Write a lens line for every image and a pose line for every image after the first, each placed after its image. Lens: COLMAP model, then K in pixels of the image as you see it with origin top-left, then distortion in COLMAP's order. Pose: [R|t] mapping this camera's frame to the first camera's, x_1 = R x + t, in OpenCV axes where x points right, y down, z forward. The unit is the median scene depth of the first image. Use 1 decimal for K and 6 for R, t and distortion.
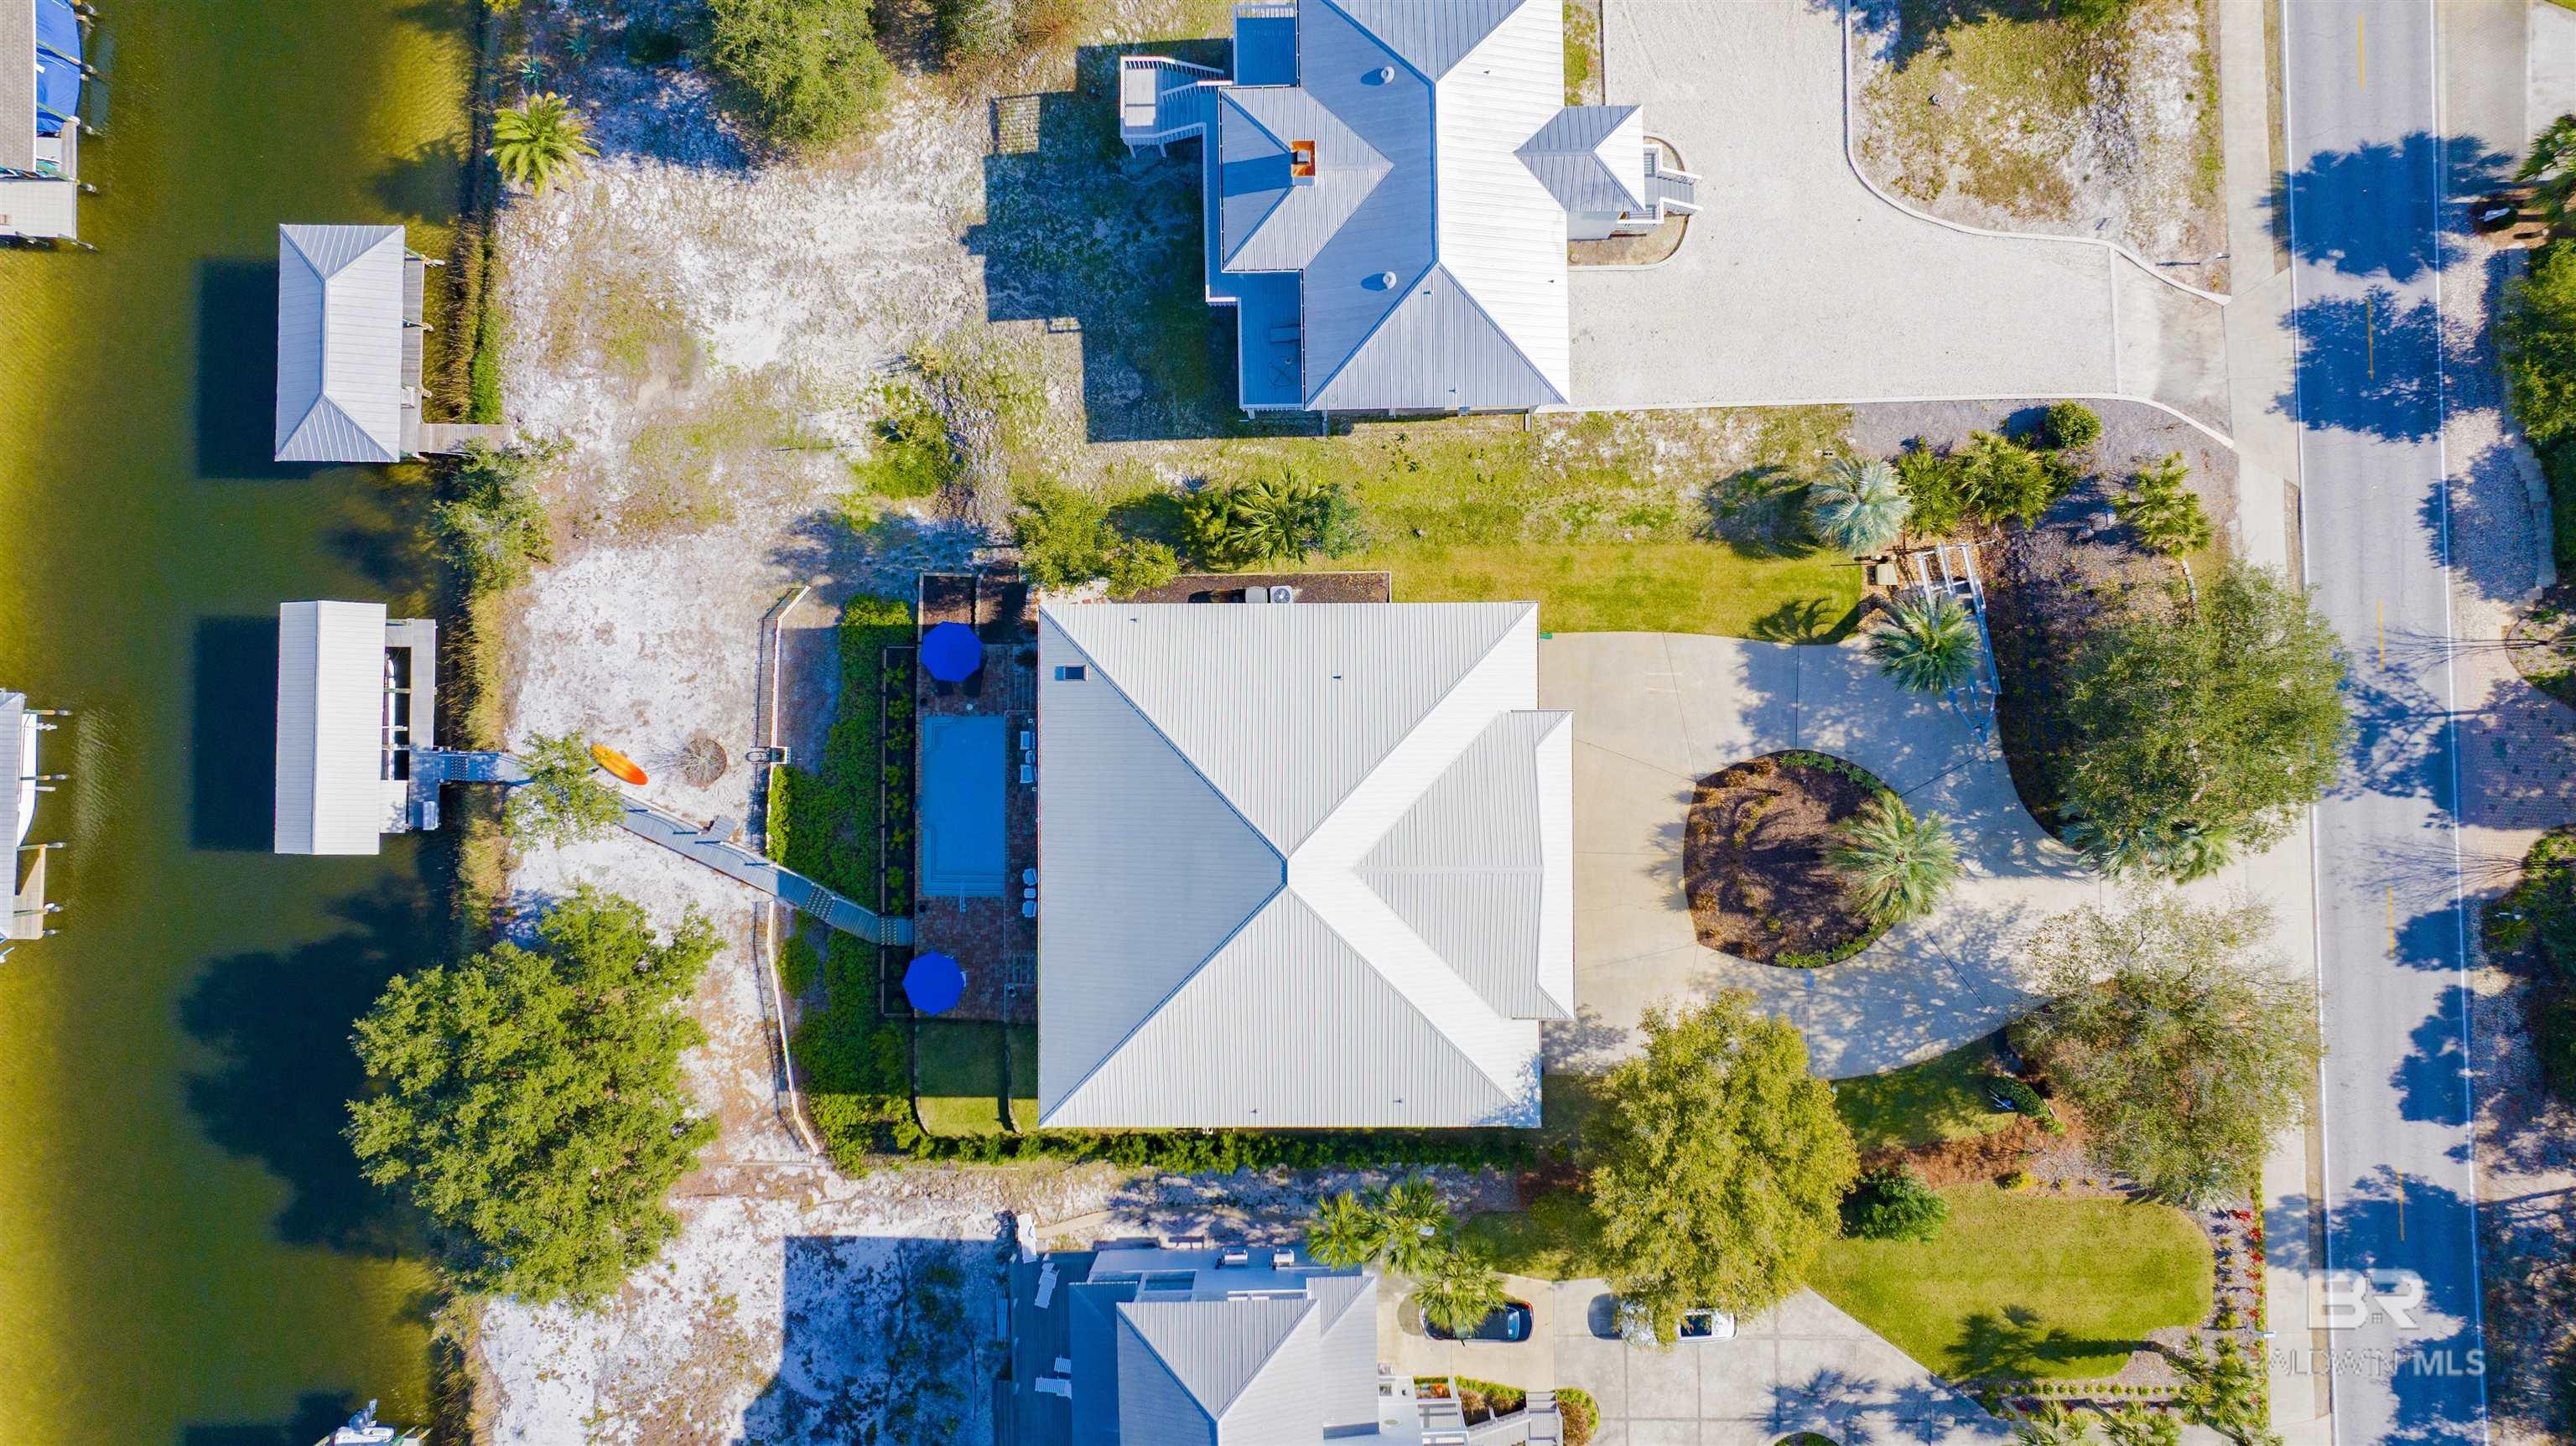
lens RADIAL K [[1830.7, 0, 1288.0], [0, 1830.7, 723.0], [0, 0, 1]] dist [-0.016961, 0.011363]
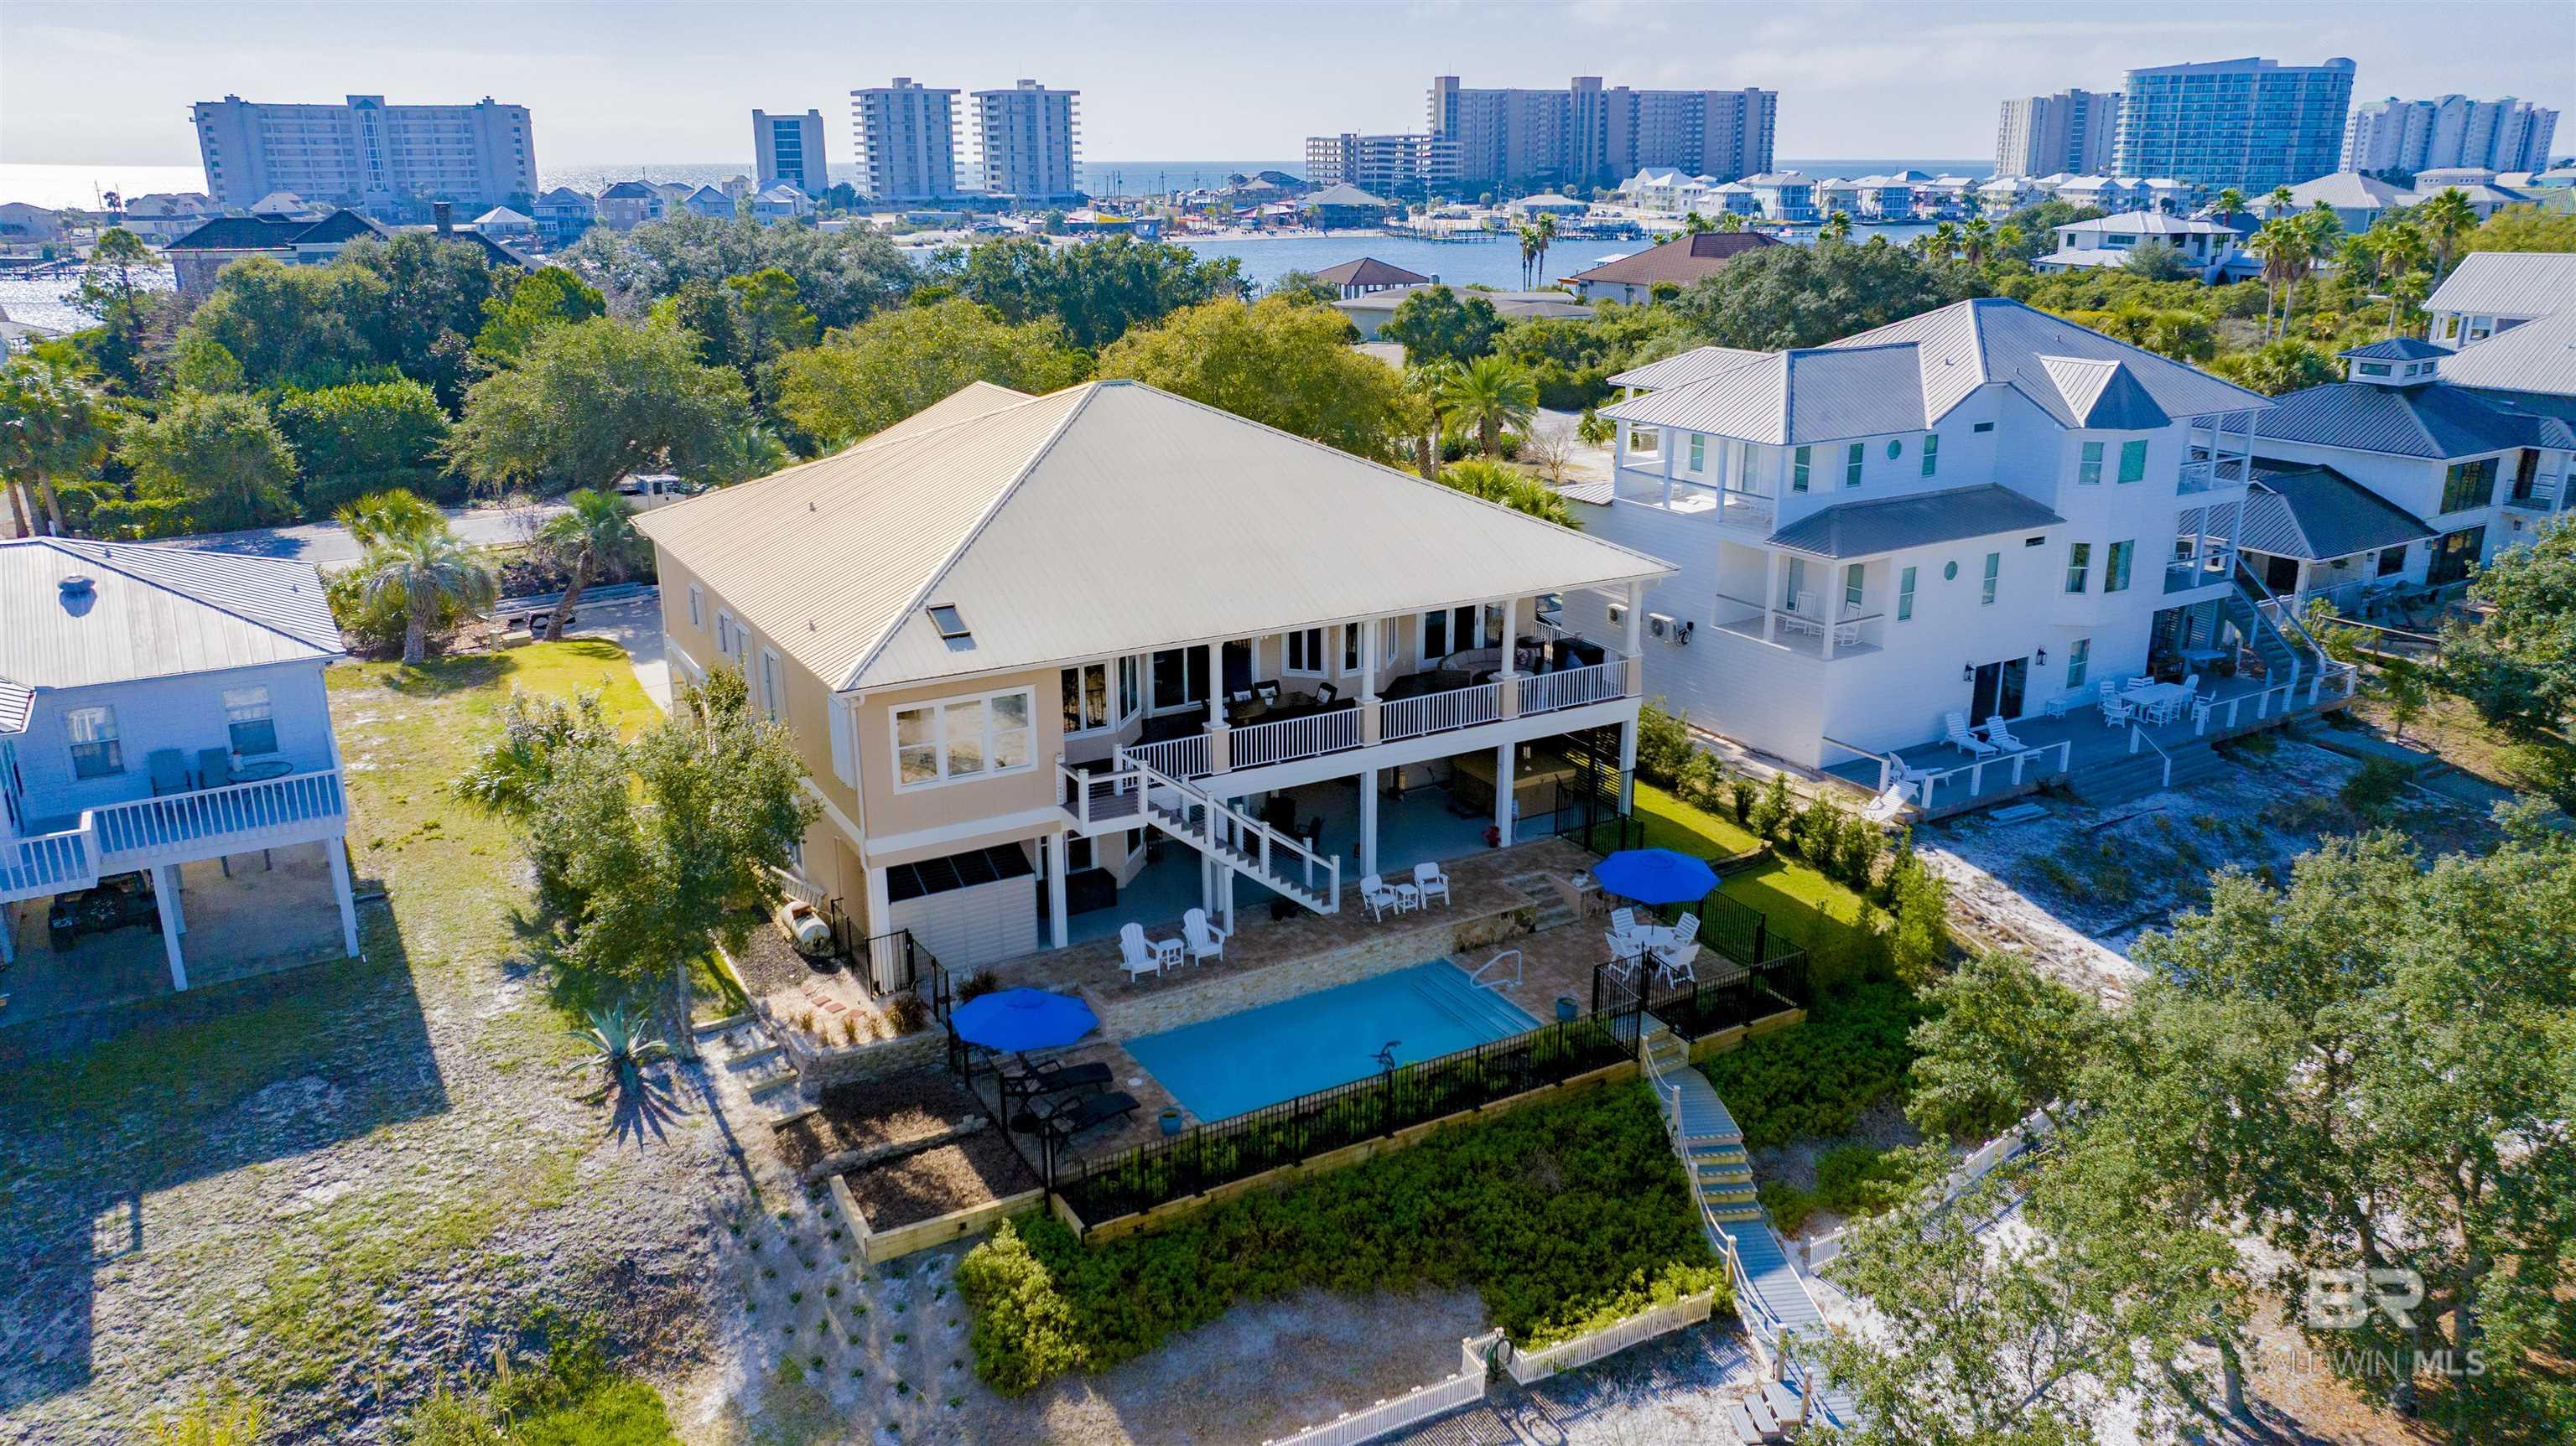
lens RADIAL K [[1817.6, 0, 1288.0], [0, 1817.6, 723.0], [0, 0, 1]] dist [-0.012065, -0.007622]
pose [[-0.493693, -0.256831, 0.830846, -0.525917], [0.869625, -0.150681, 0.470157, -0.166438], [0.004441, 0.954638, 0.297737, 0.788219]]
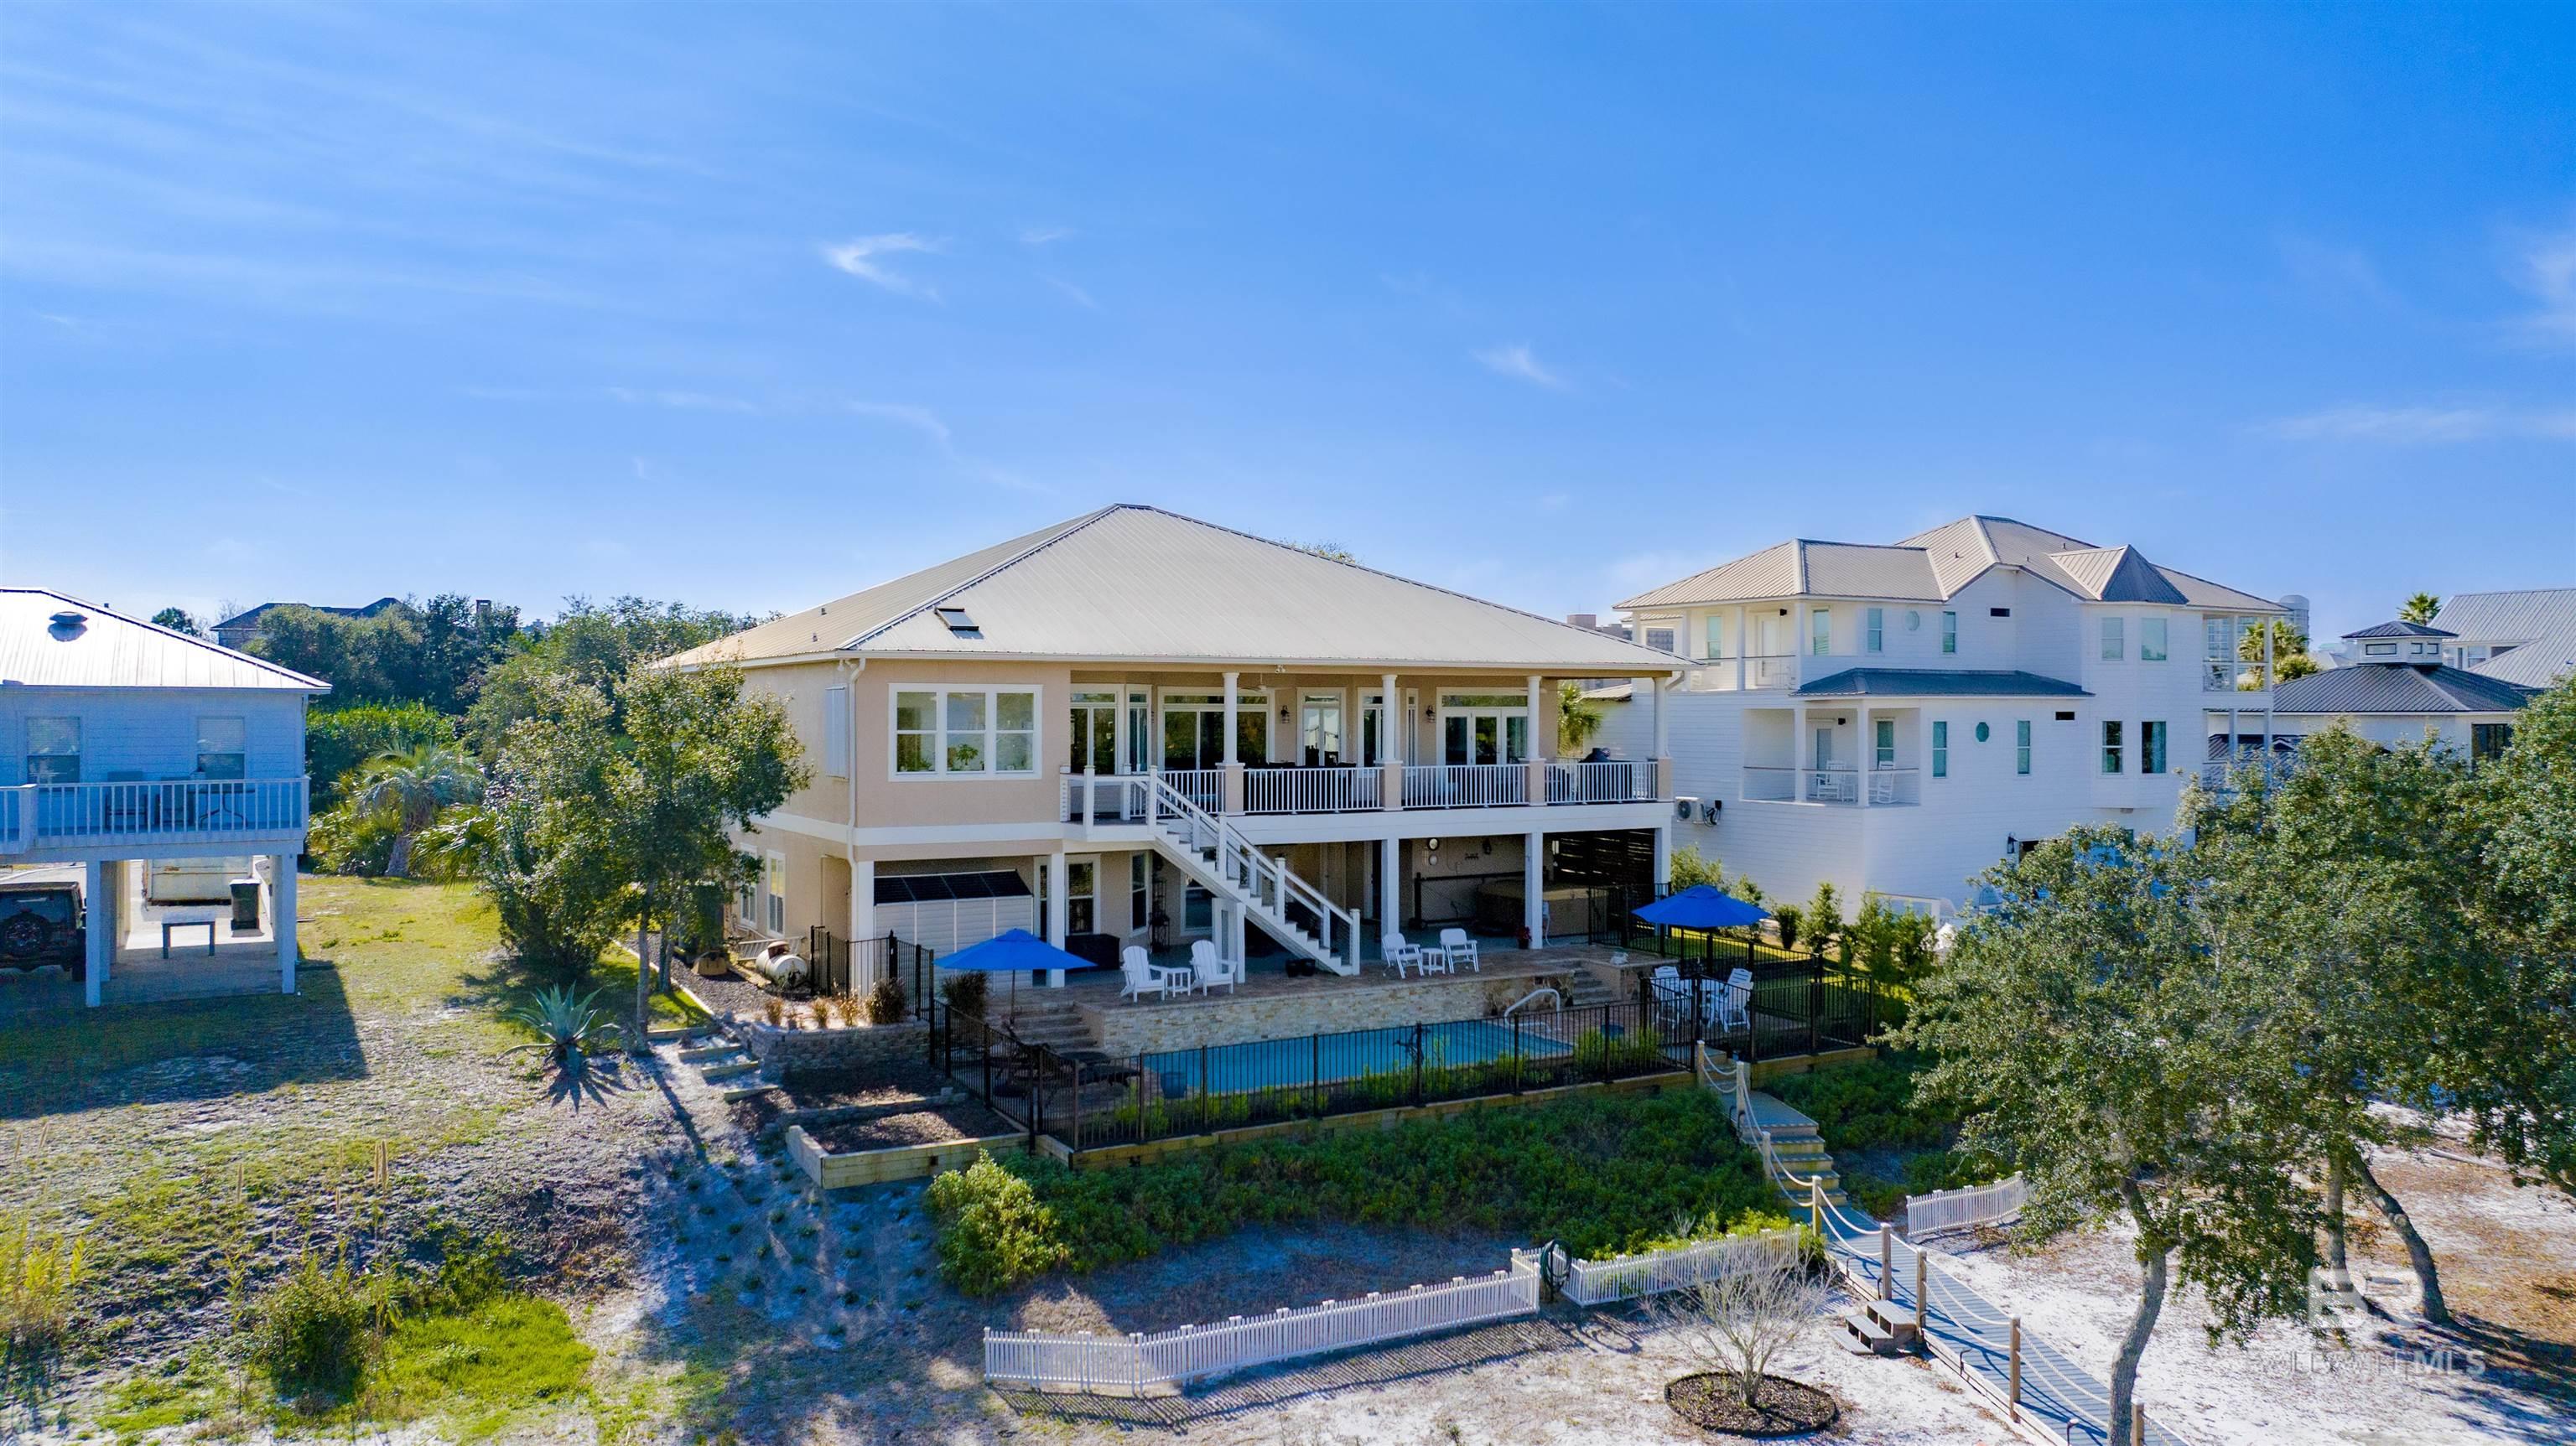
lens RADIAL K [[1830.7, 0, 1288.0], [0, 1830.7, 723.0], [0, 0, 1]] dist [-0.016961, 0.011363]
pose [[-0.488928, 0.007190, 0.872295, -0.527606], [0.872324, 0.003065, 0.488919, -0.170083], [0.000842, 0.999969, -0.007771, 0.925129]]
